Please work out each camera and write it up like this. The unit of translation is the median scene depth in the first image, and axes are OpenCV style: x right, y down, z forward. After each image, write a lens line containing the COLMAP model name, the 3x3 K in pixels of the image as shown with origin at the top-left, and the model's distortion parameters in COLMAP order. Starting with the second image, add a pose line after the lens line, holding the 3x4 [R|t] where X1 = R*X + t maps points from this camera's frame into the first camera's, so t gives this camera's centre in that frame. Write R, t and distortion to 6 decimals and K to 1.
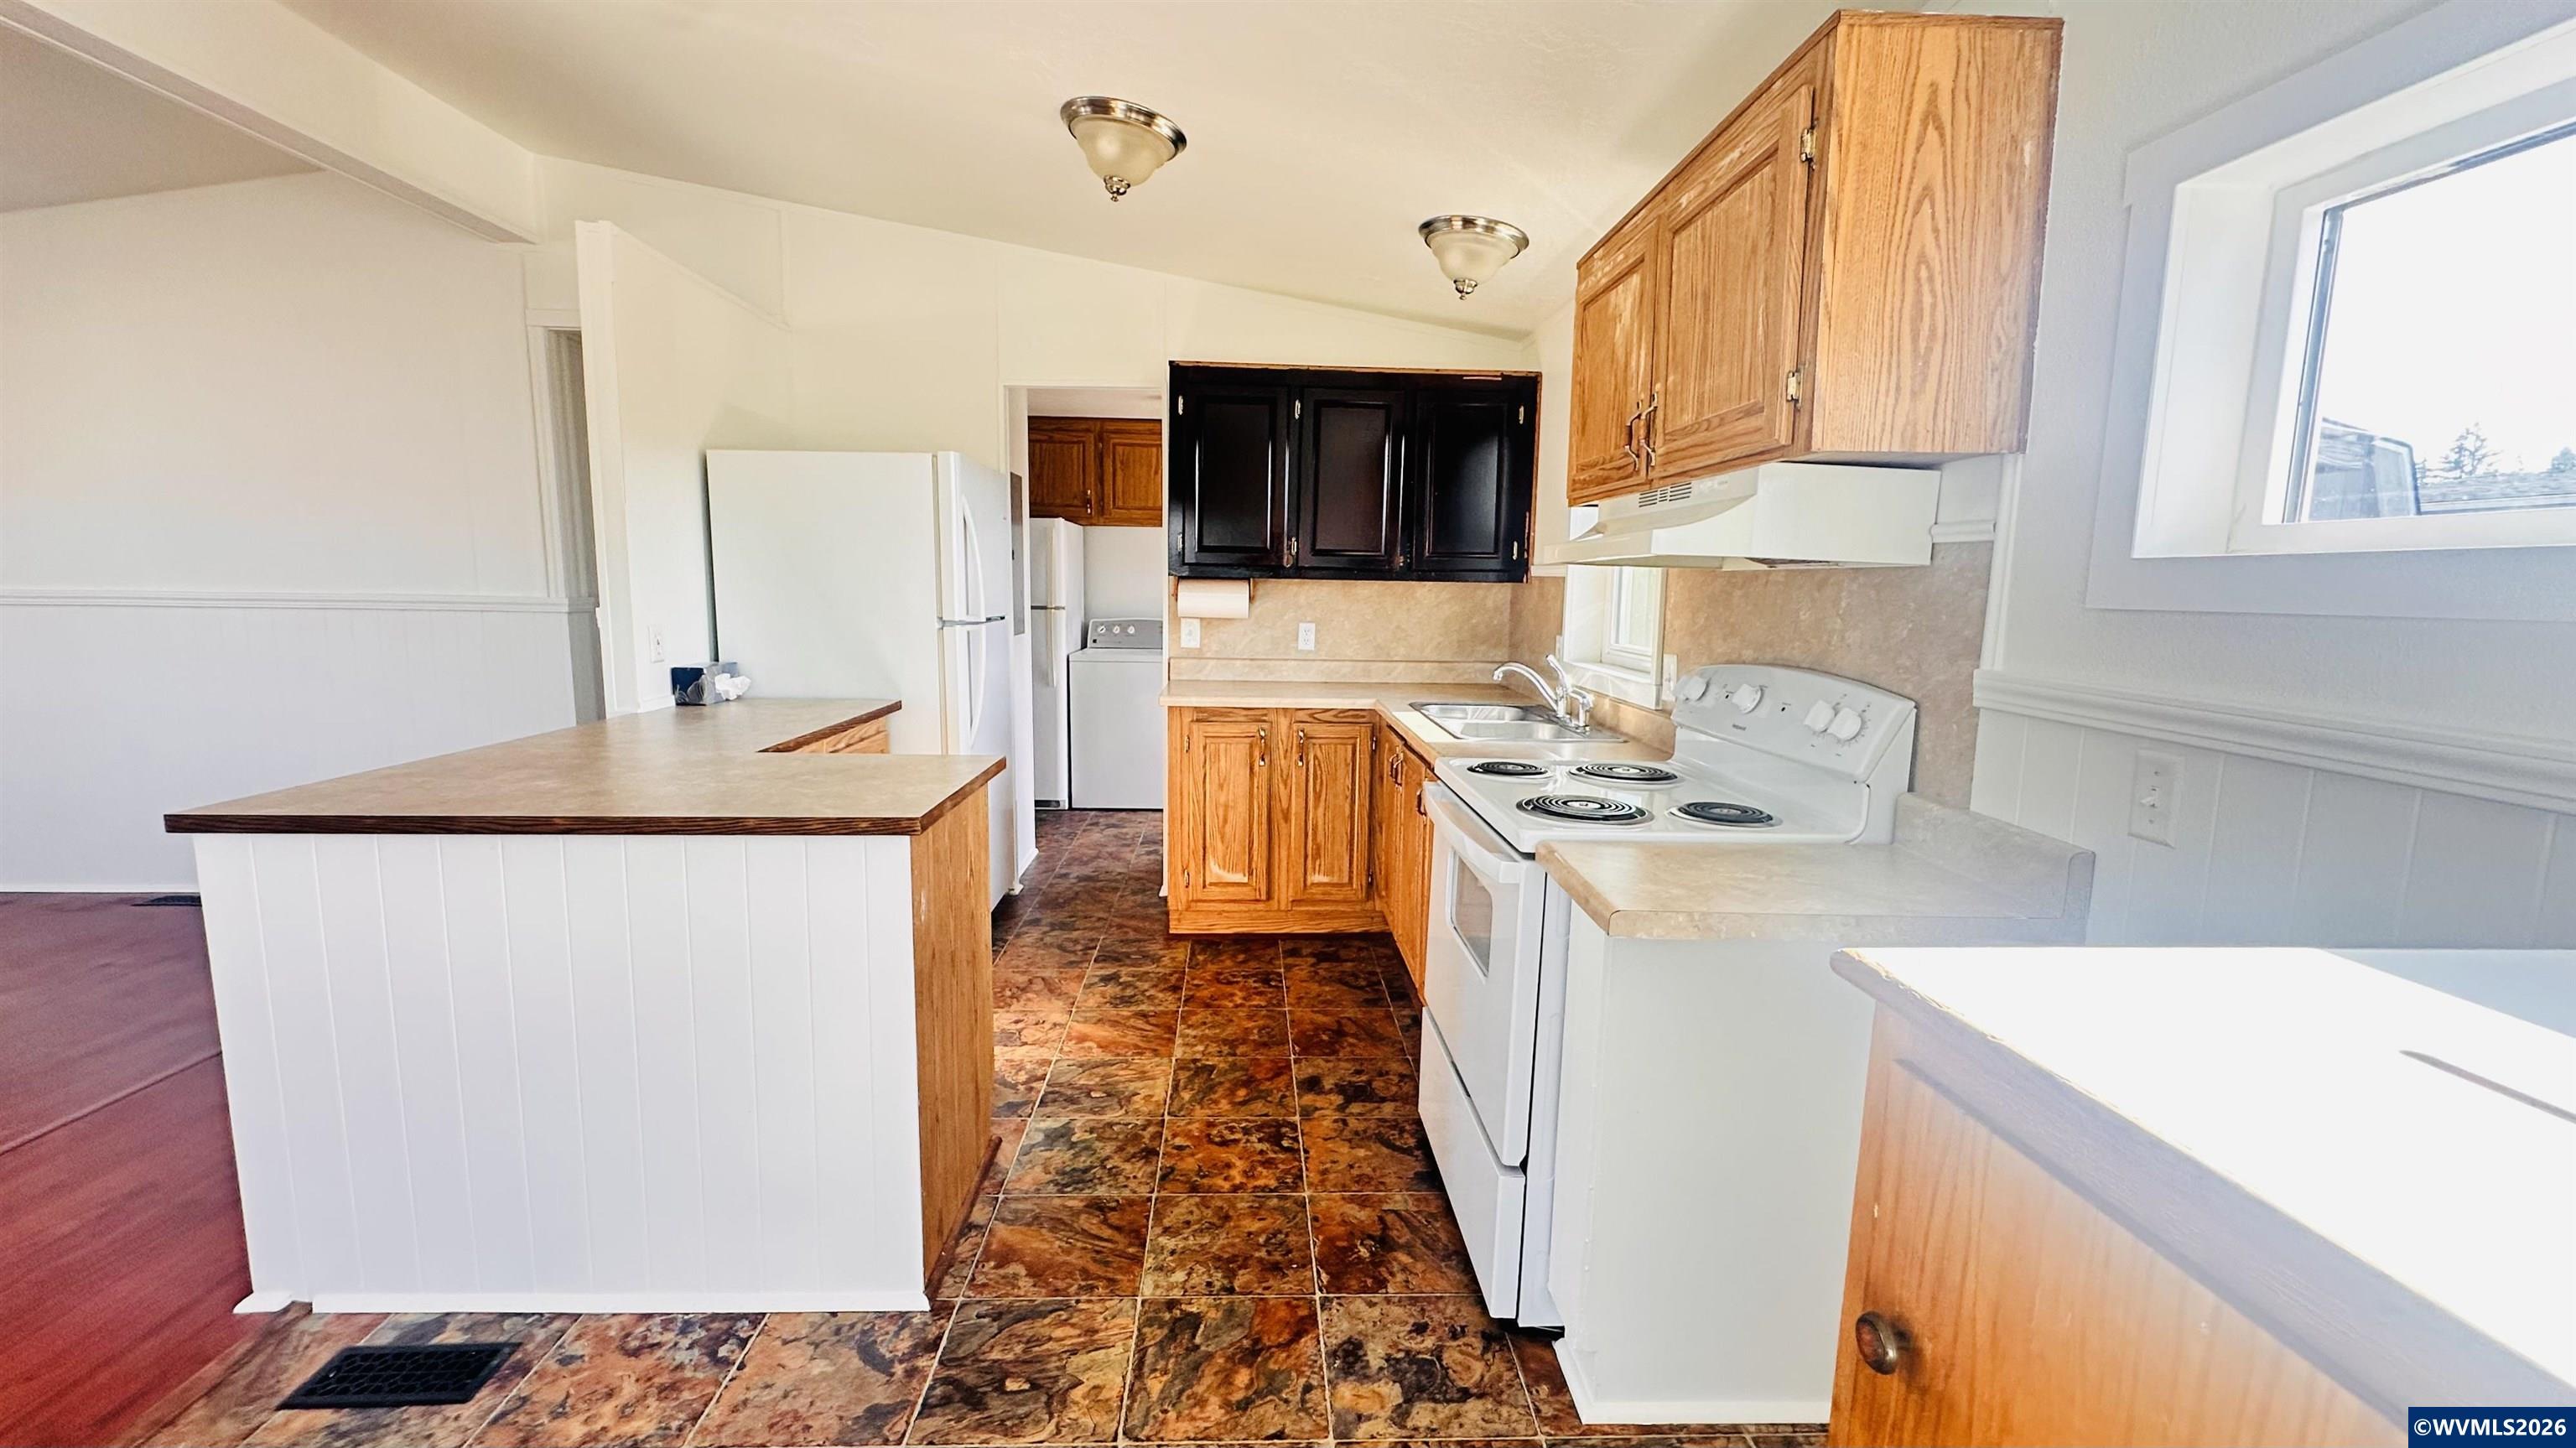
lens RADIAL K [[1033.9, 0, 1278.1], [0, 1033.9, 721.9], [0, 0, 1]] dist [-0.001826, -0.000243]
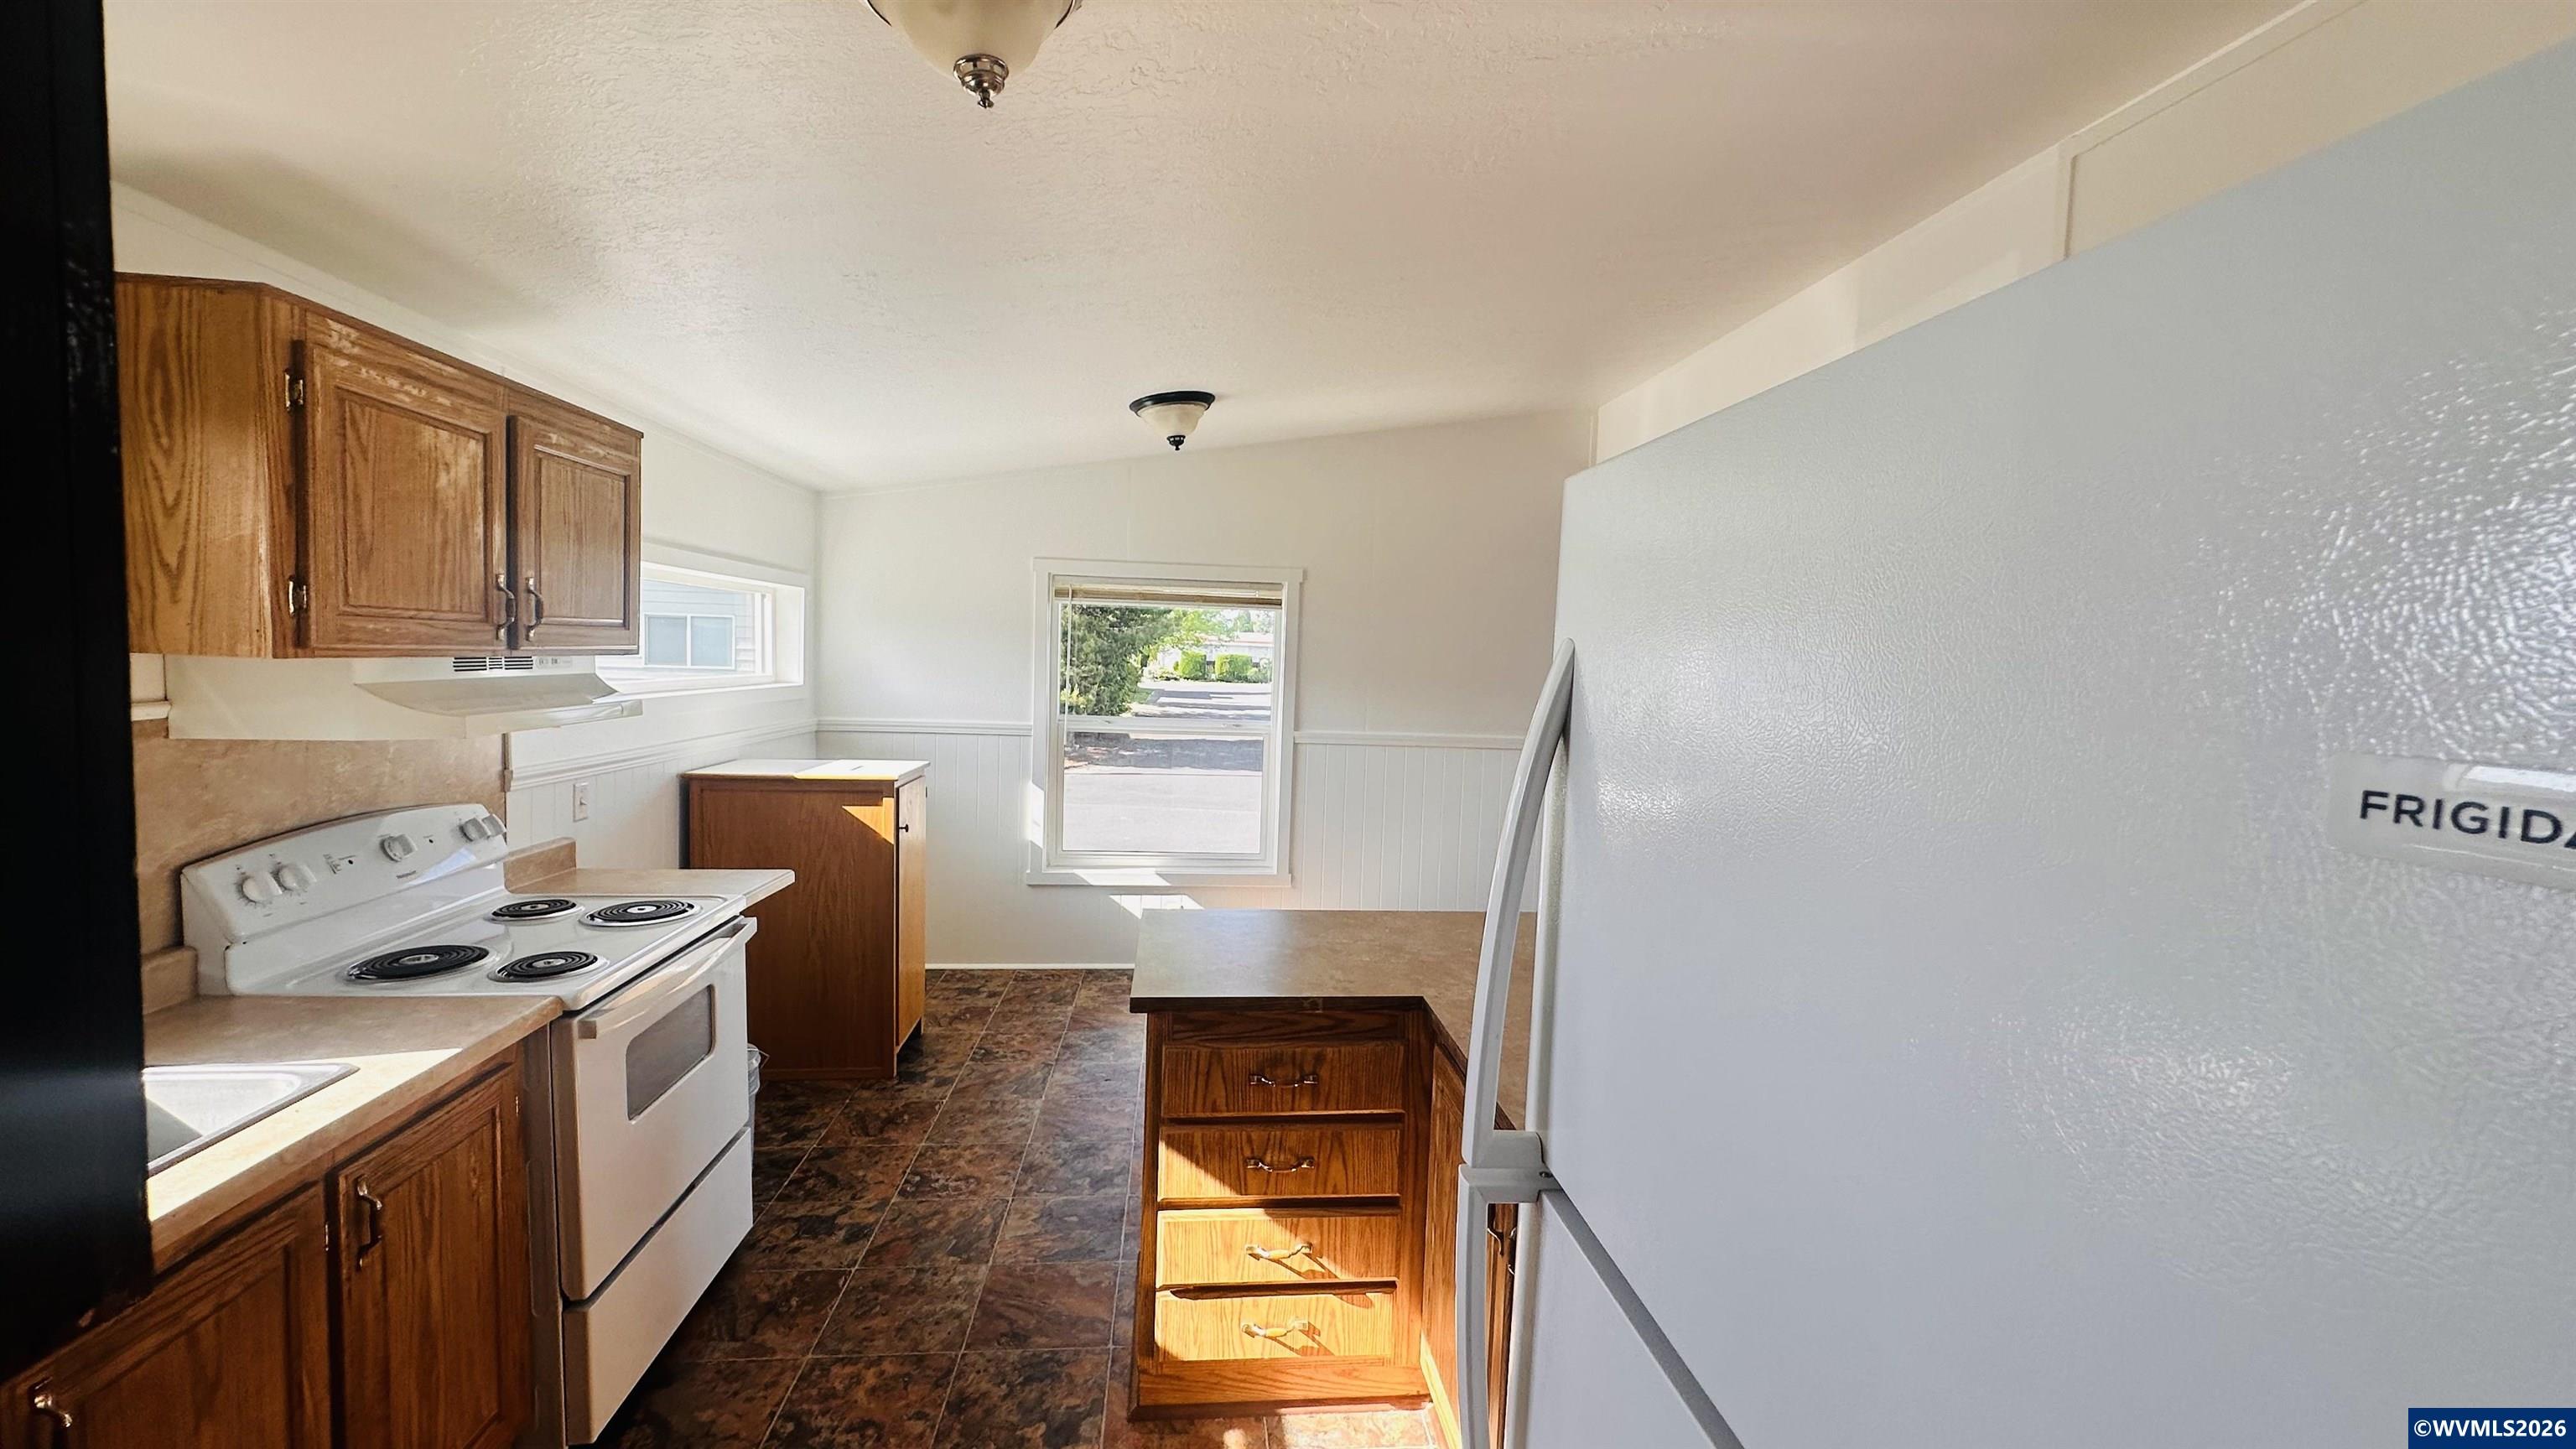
lens RADIAL K [[1033.9, 0, 1278.1], [0, 1033.9, 722.4], [0, 0, 1]] dist [-0.001826, -0.000243]
pose [[-0.997462, -0.044763, -0.055366, -0.395968], [-0.054948, 0.978493, 0.198827, -0.427574], [0.045276, 0.201365, -0.978469, 2.151946]]
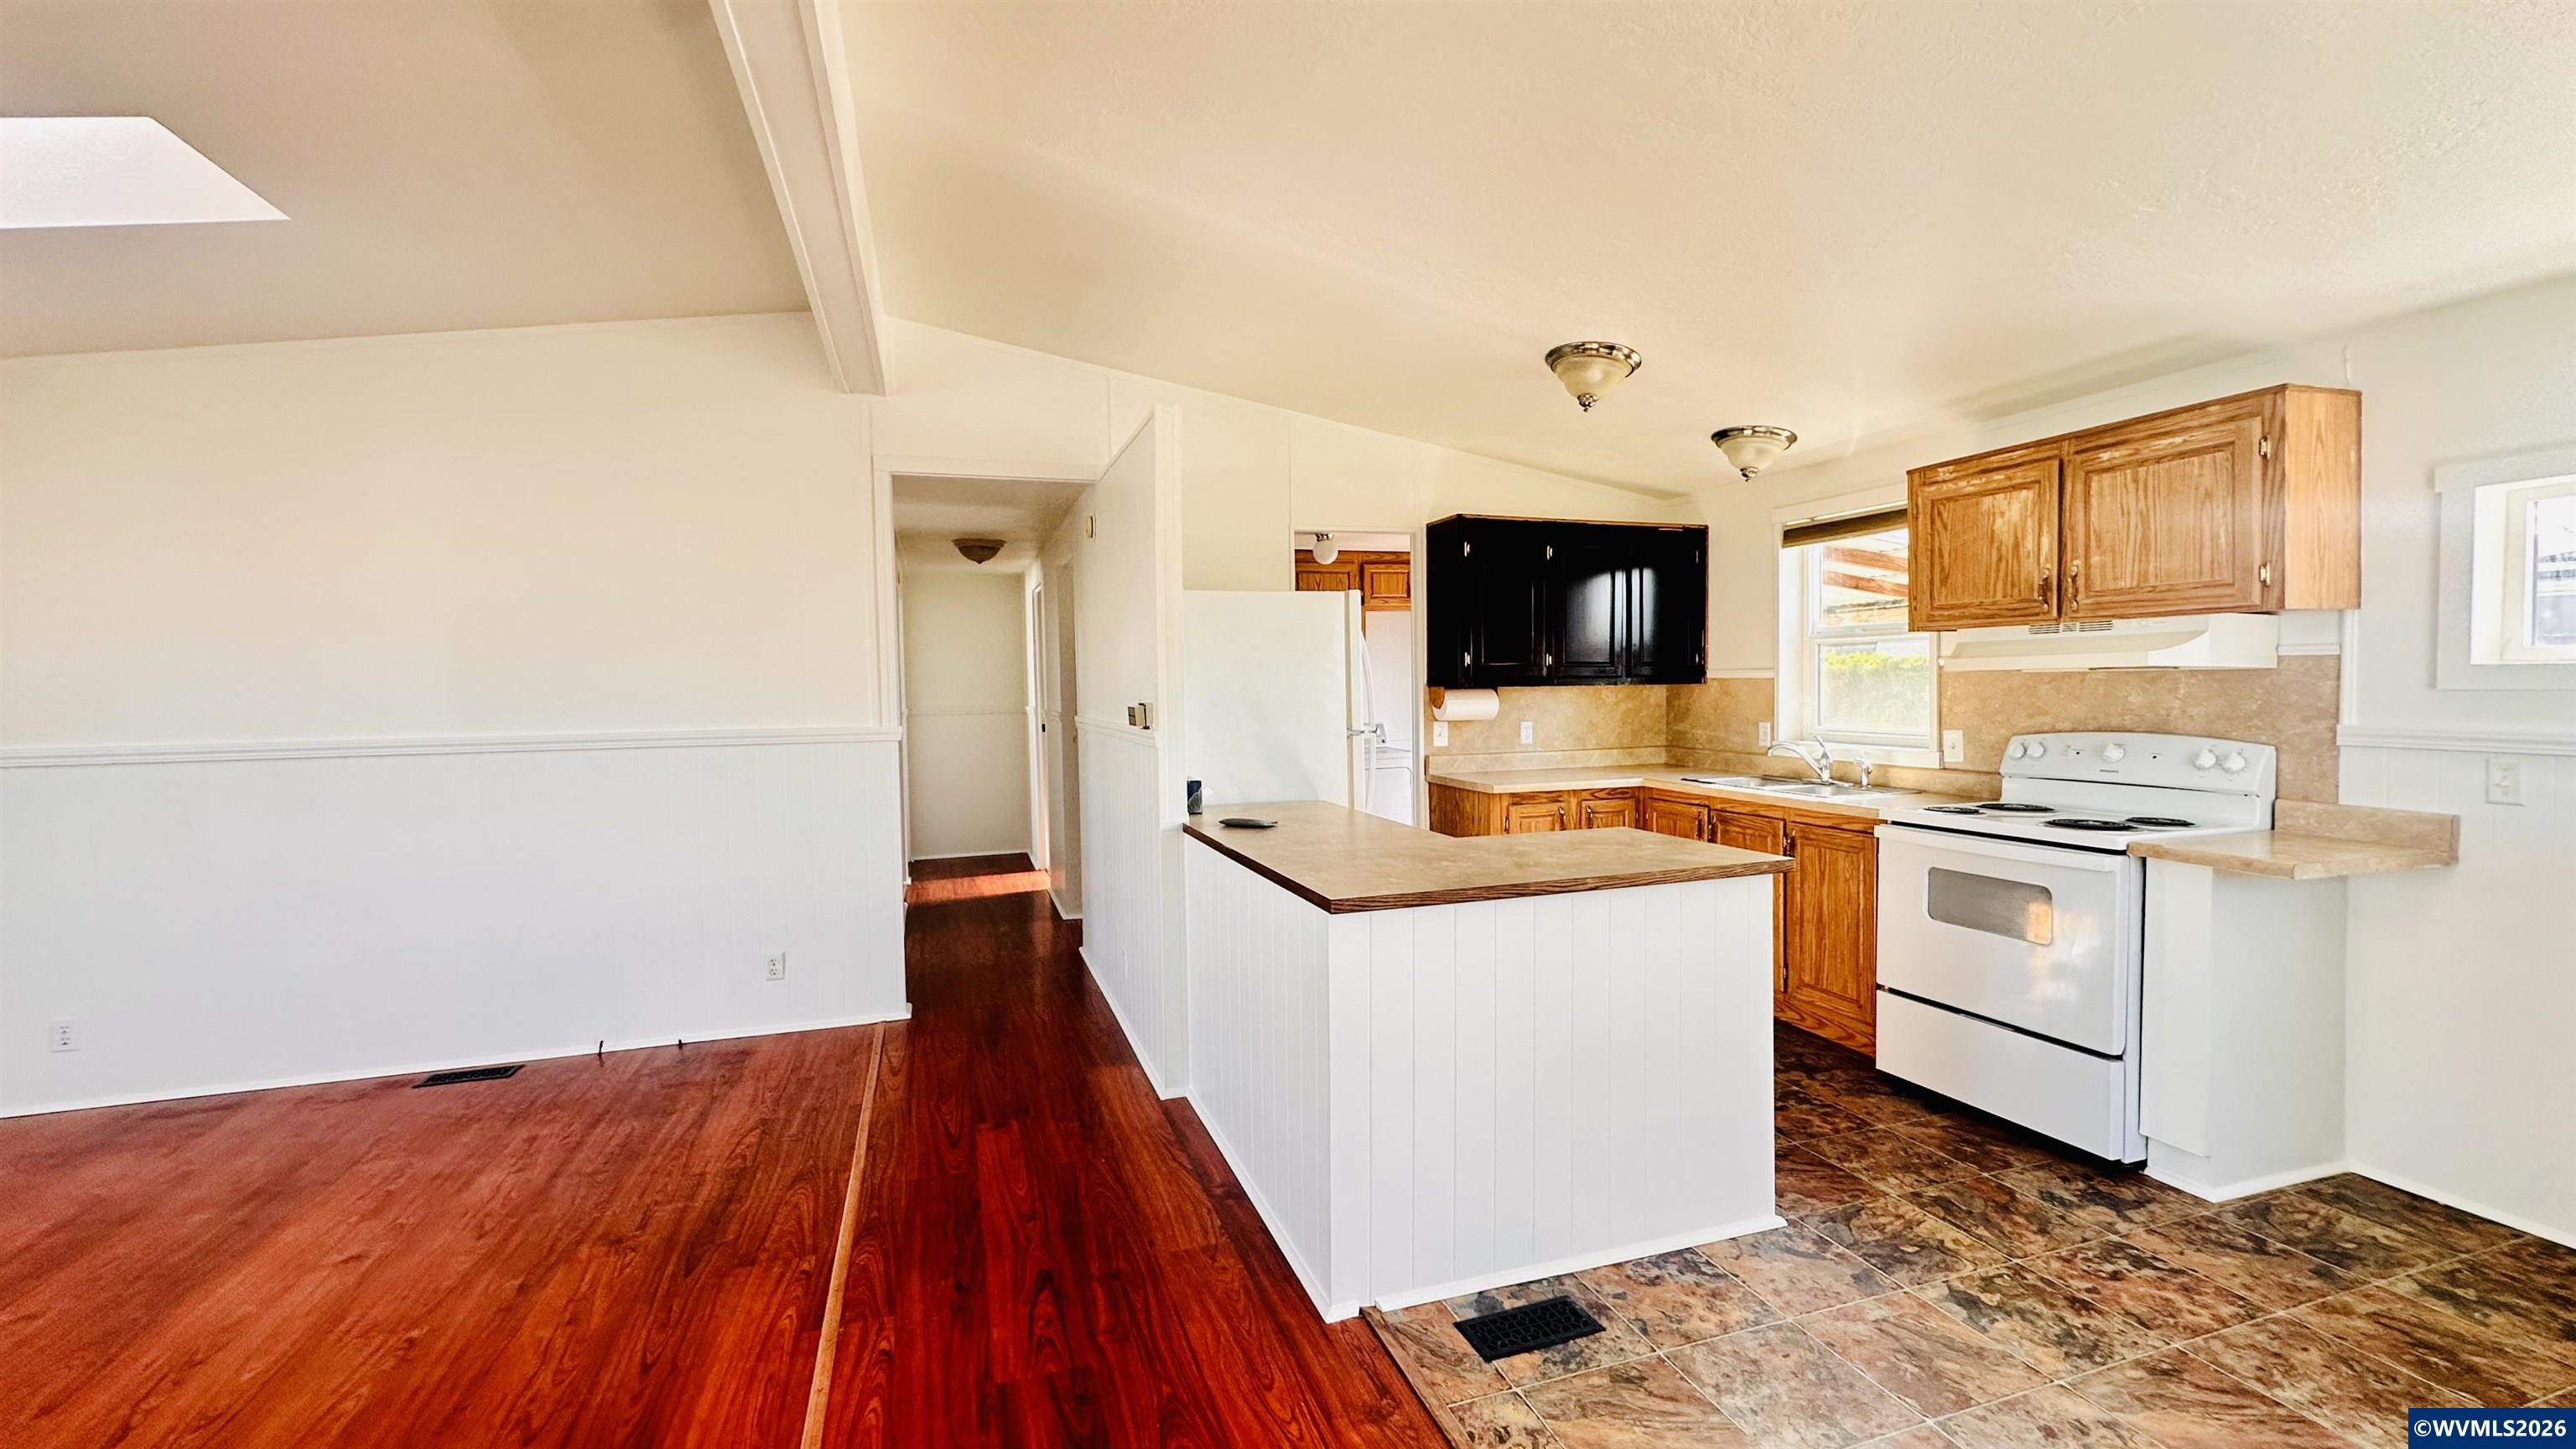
lens RADIAL K [[1033.9, 0, 1278.1], [0, 1033.9, 722.4], [0, 0, 1]] dist [-0.001826, -0.000243]
pose [[0.961600, -0.041228, 0.271339, -1.261482], [0.067230, 0.993916, -0.087238, -0.017339], [-0.266091, 0.102130, 0.958522, -0.189375]]
